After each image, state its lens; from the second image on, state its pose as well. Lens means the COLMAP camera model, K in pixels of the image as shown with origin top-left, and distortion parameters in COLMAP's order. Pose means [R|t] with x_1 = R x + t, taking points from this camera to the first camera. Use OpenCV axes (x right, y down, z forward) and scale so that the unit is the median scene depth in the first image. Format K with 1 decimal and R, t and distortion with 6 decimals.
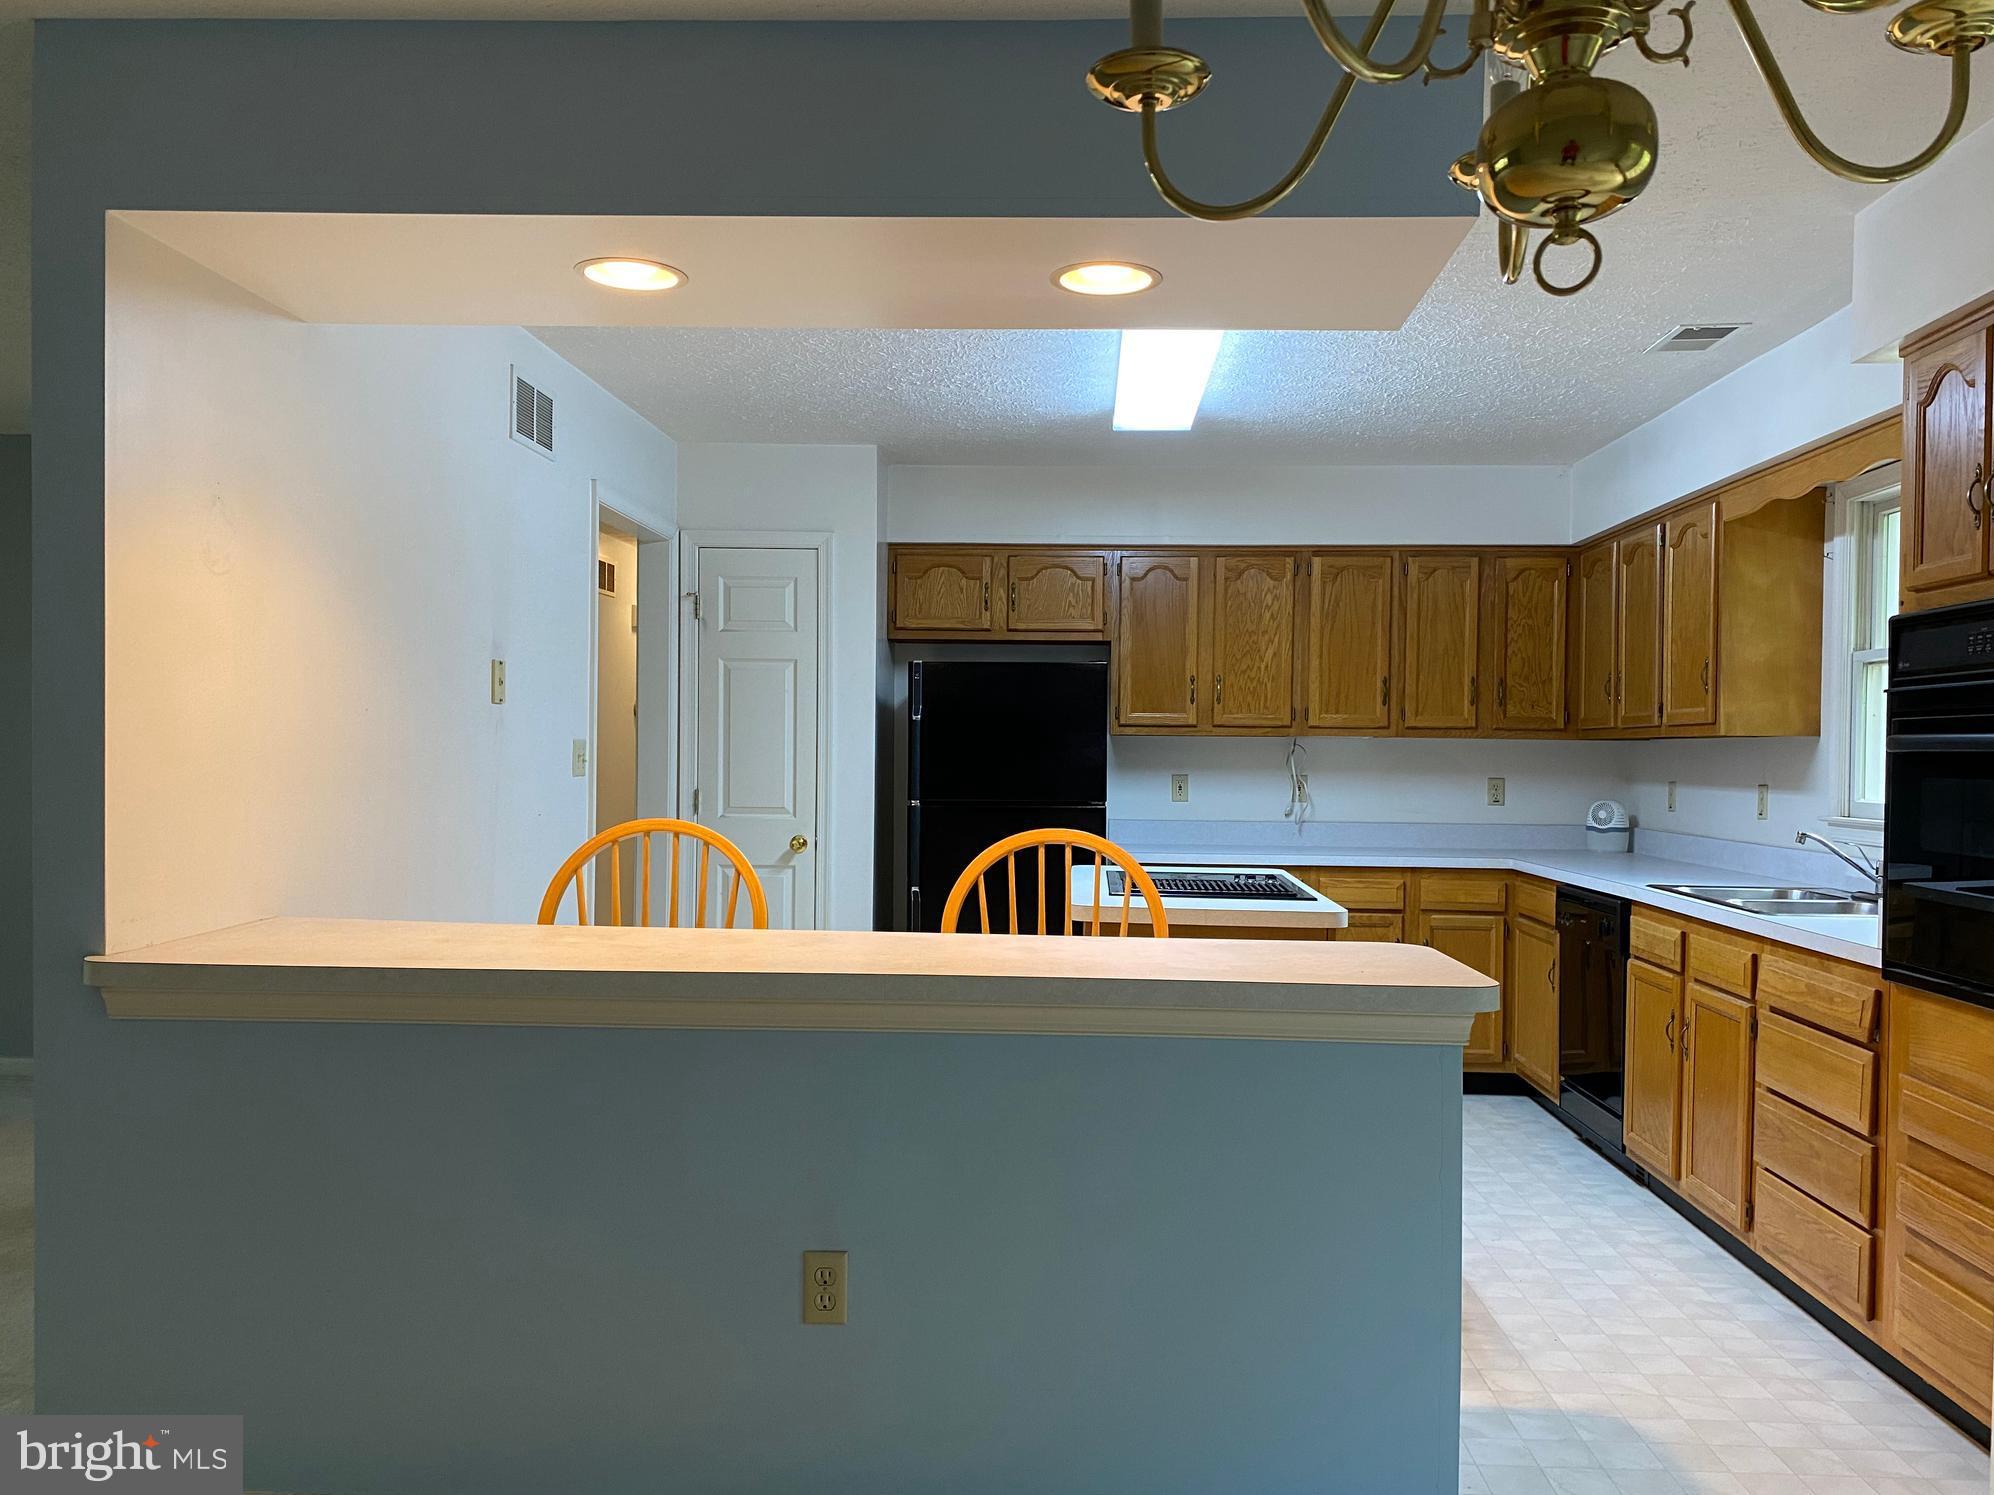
lens RADIAL K [[1570.9, 0, 997.0], [0, 1570.9, 747.5], [0, 0, 1]] dist [0.107419, -0.196815]
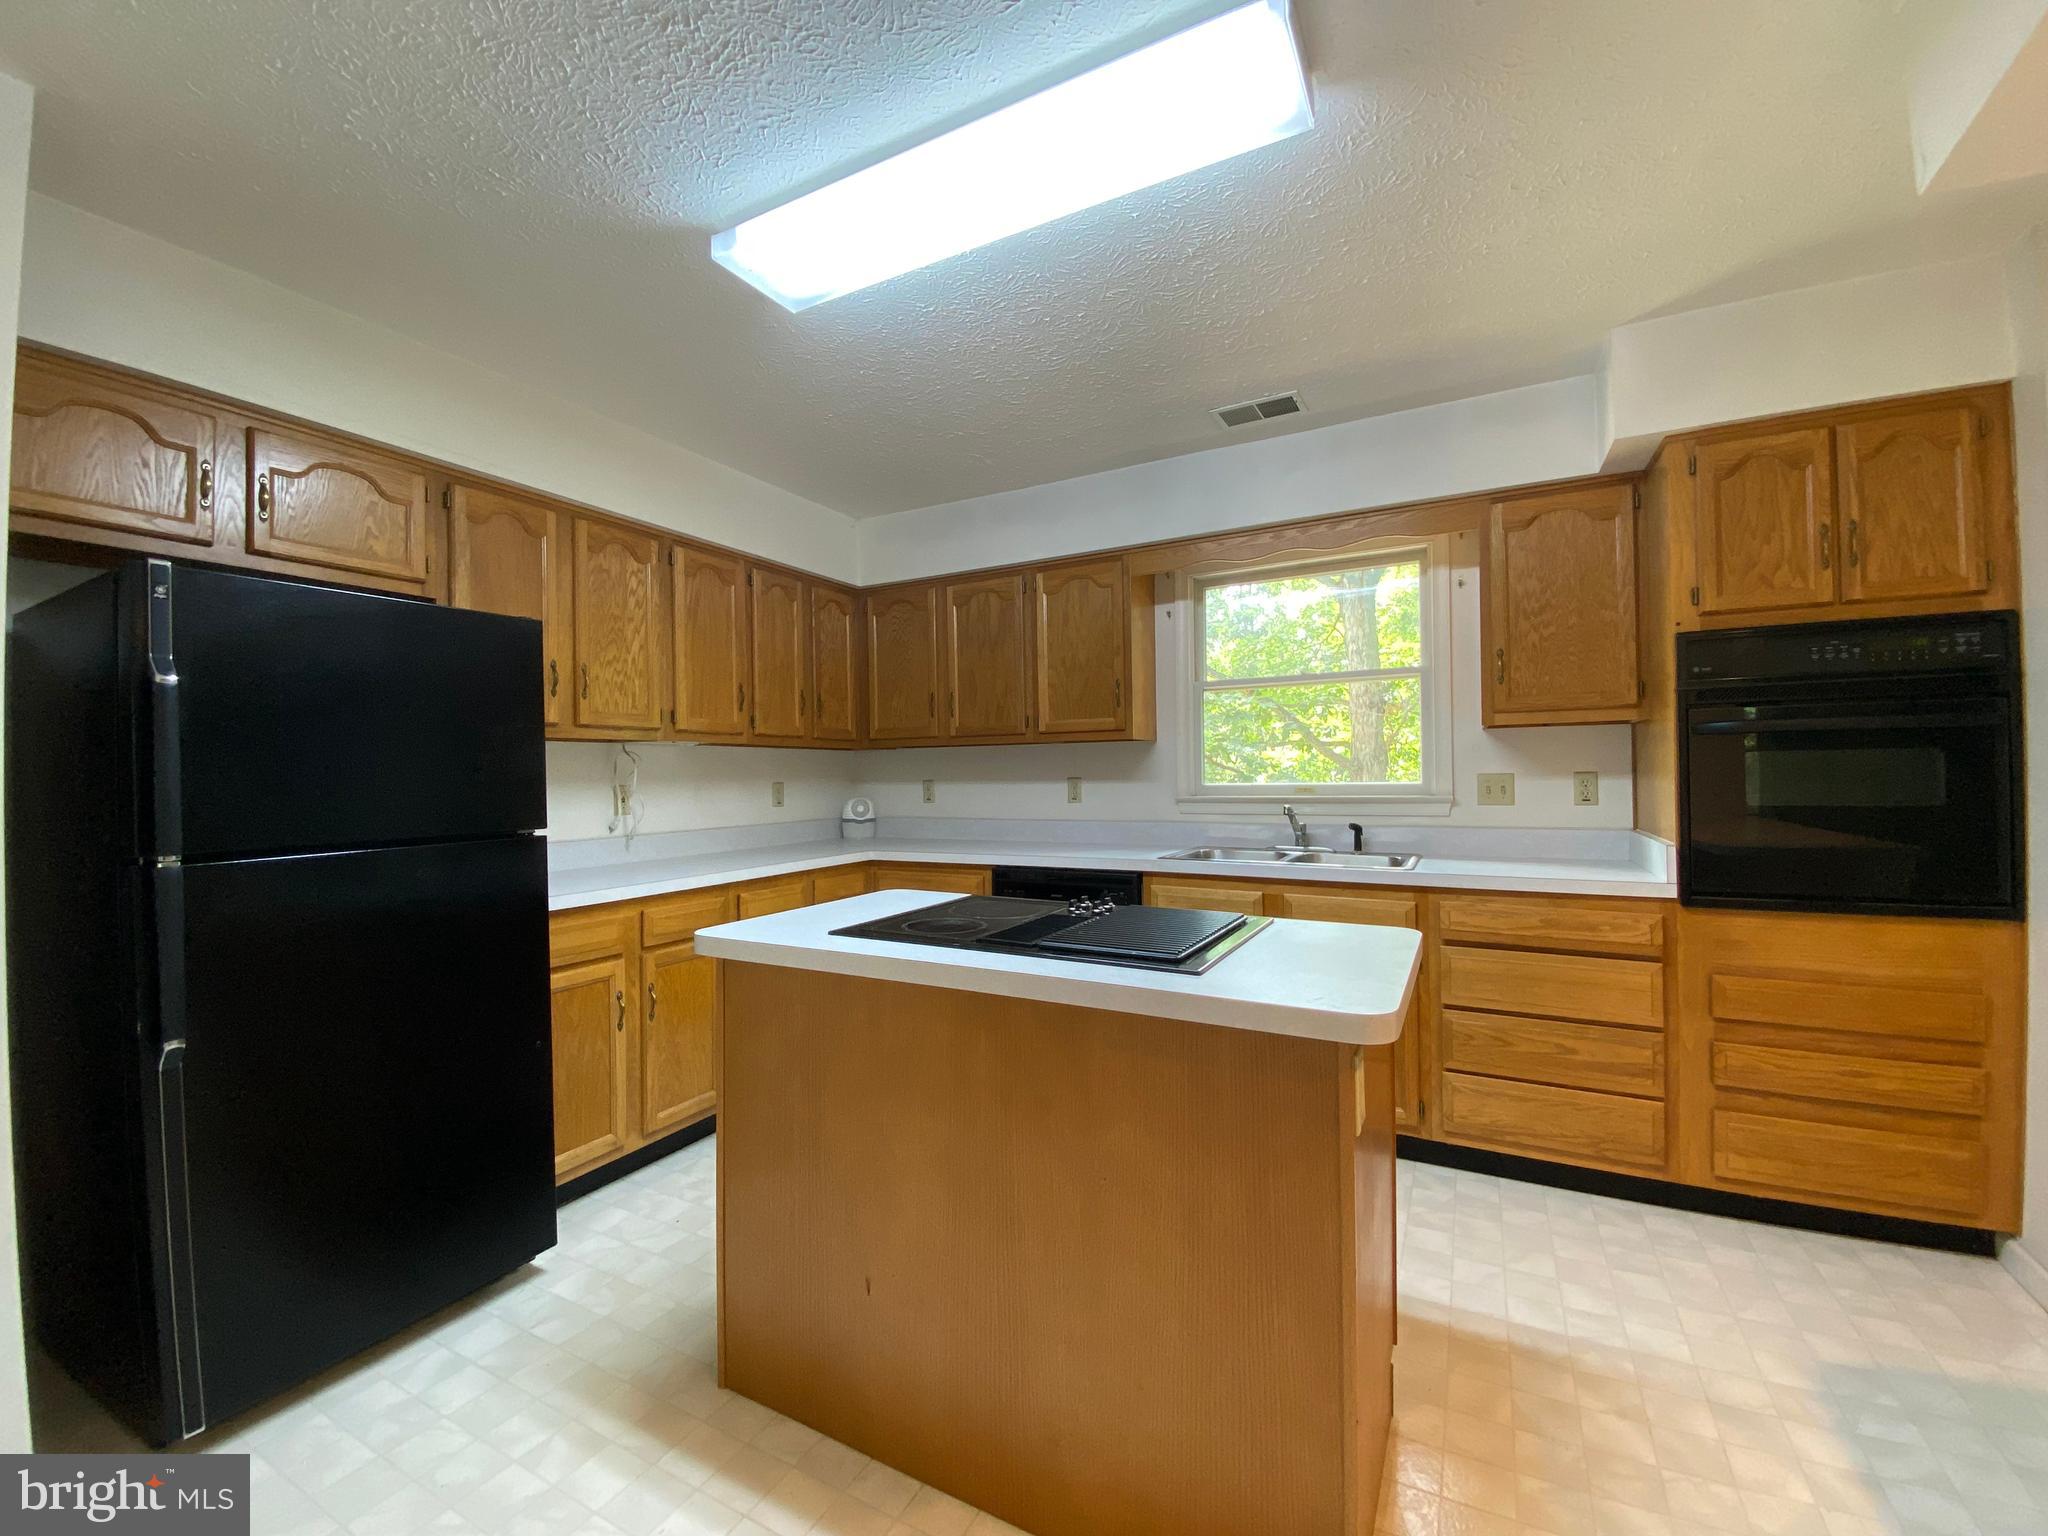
lens RADIAL K [[823.1, 0, 1024.0], [0, 823.1, 768.0], [0, 0, 1]] dist [0.001497, -0.014286]
pose [[0.425865, -0.008198, 0.904750, -0.149400], [0.015811, 0.999874, 0.001618, 0.011171], [-0.904649, 0.013616, 0.425940, 0.621090]]
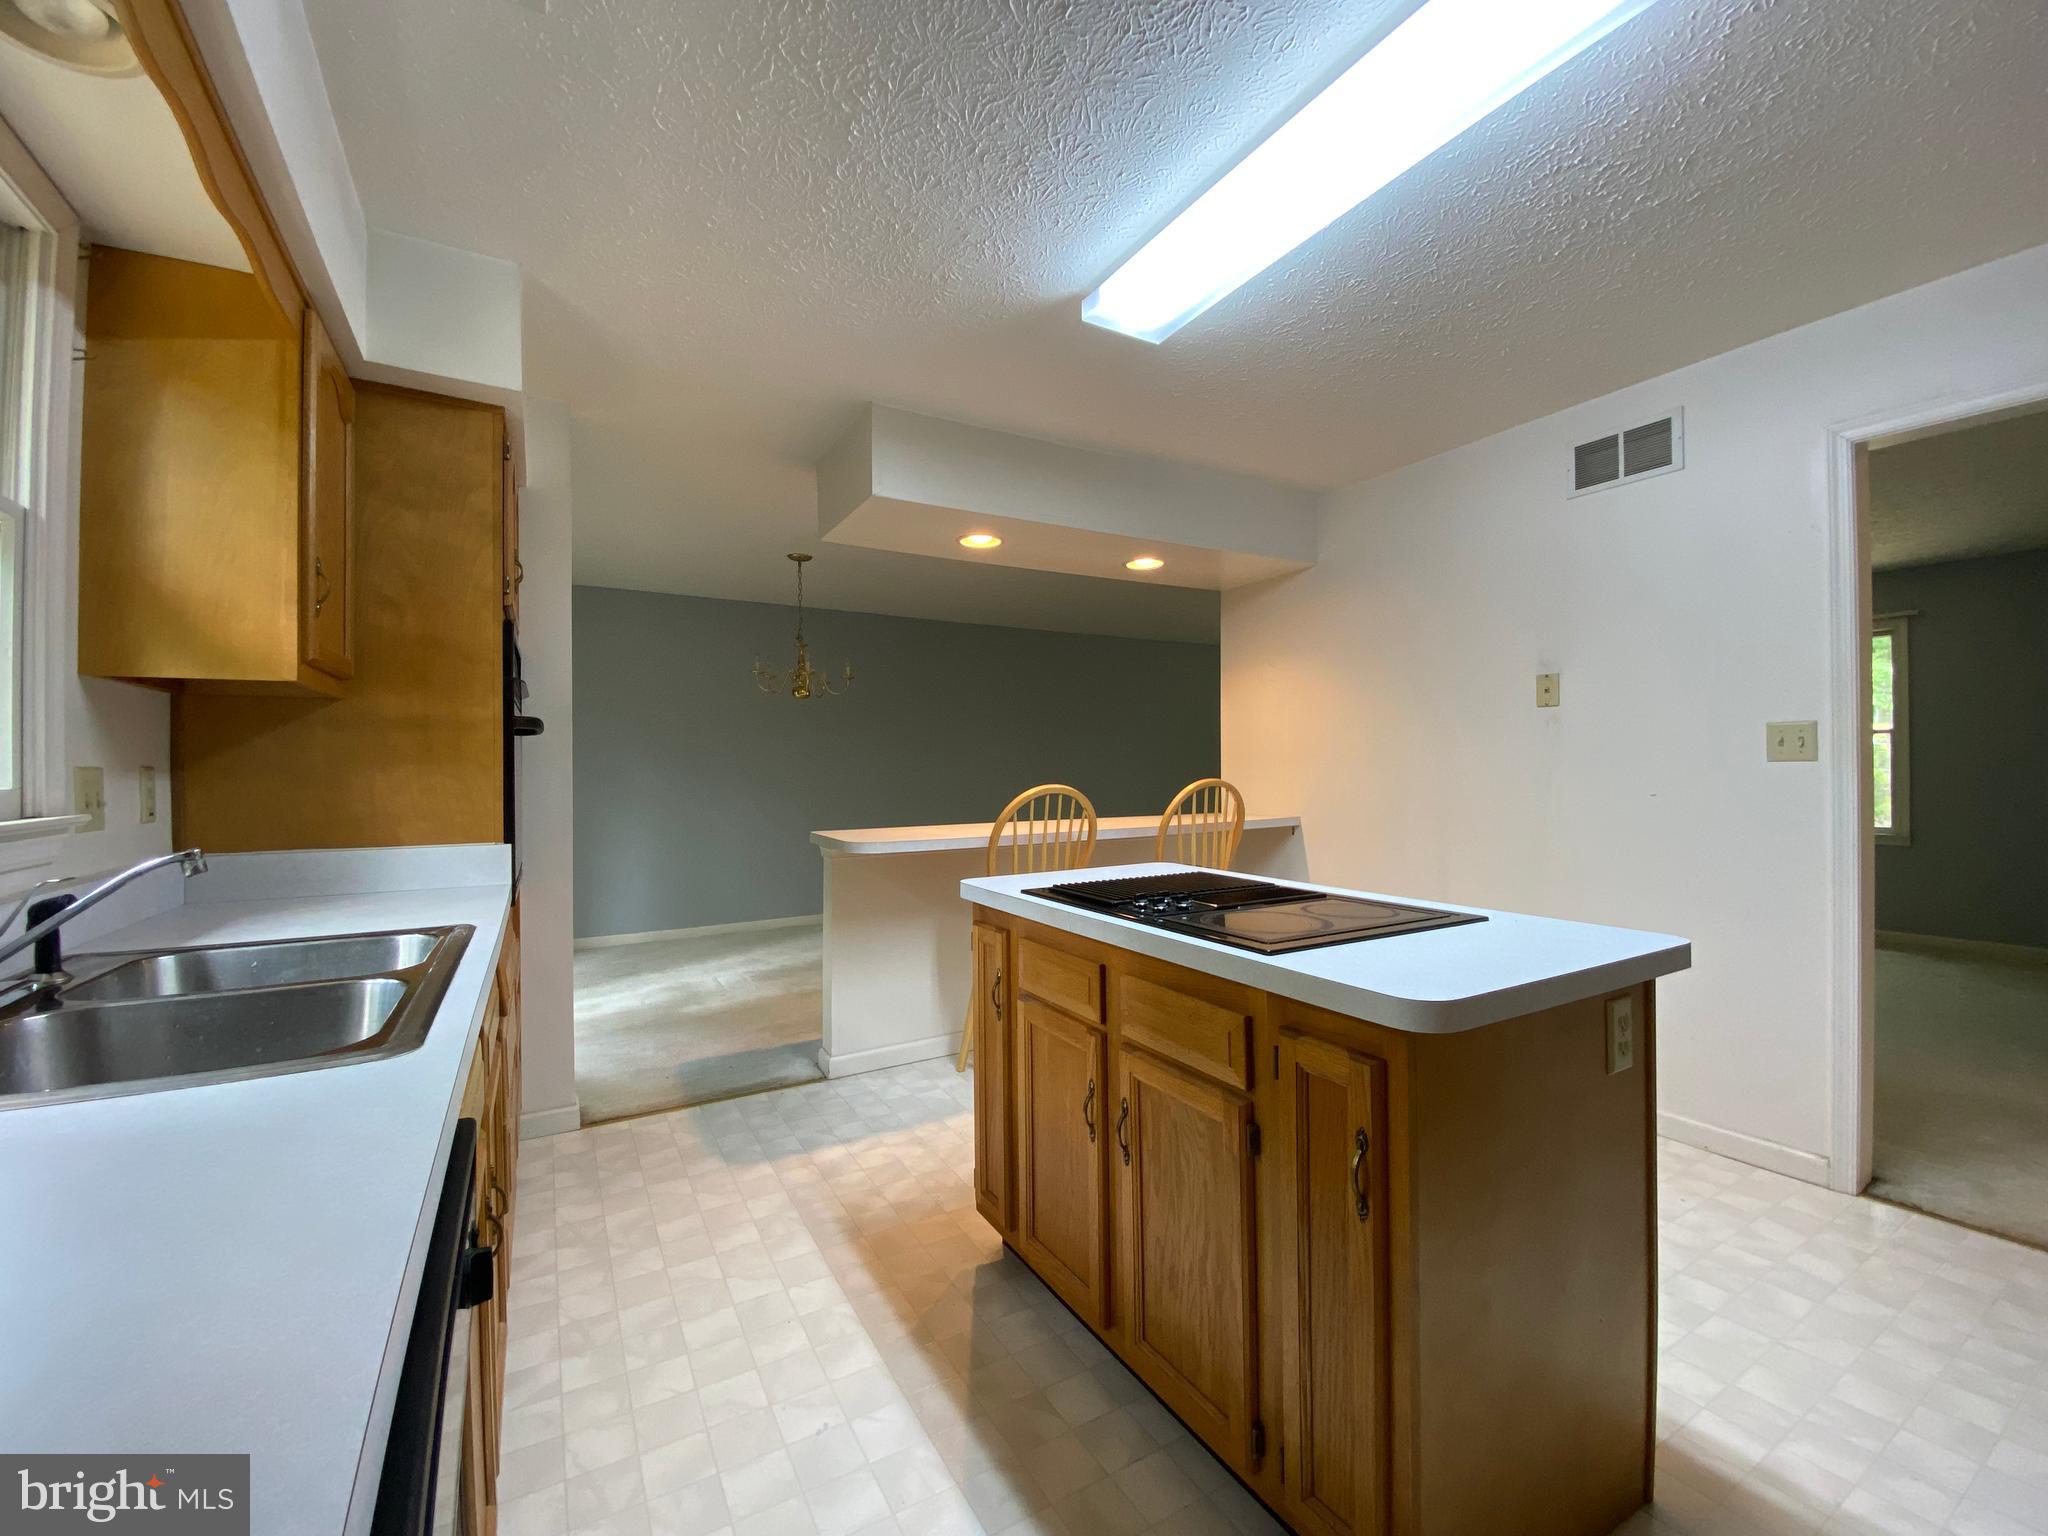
lens RADIAL K [[809.3, 0, 1024.0], [0, 809.3, 768.0], [0, 0, 1]] dist [-0.035834, -0.000063]
pose [[-0.837760, -0.009181, -0.545962, 0.289811], [-0.000372, 0.999868, -0.016244, 0.023992], [0.546039, -0.013405, -0.837652, 0.903908]]
